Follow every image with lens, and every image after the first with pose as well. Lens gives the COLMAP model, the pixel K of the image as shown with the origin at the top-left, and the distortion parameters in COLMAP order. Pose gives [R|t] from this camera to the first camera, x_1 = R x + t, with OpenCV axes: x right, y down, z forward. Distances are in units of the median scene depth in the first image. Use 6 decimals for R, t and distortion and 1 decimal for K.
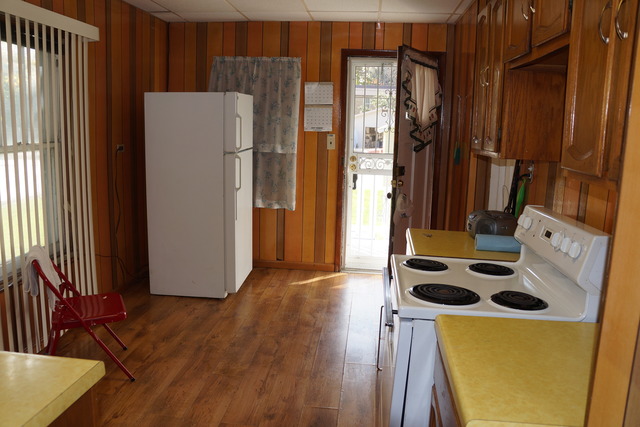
lens RADIAL K [[536.6, 0, 320.9], [0, 536.6, 212.2], [0, 0, 1]] dist [-0.079577, 0.004750]
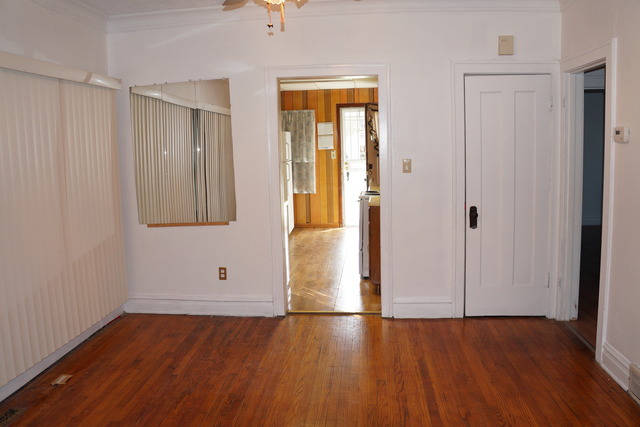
lens RADIAL K [[536.6, 0, 319.3], [0, 536.6, 212.9], [0, 0, 1]] dist [-0.079577, 0.004750]
pose [[0.998379, -0.056499, -0.006914, -0.028075], [0.056189, 0.997659, -0.038990, 0.135213], [0.009100, 0.038538, 0.999216, -0.816655]]
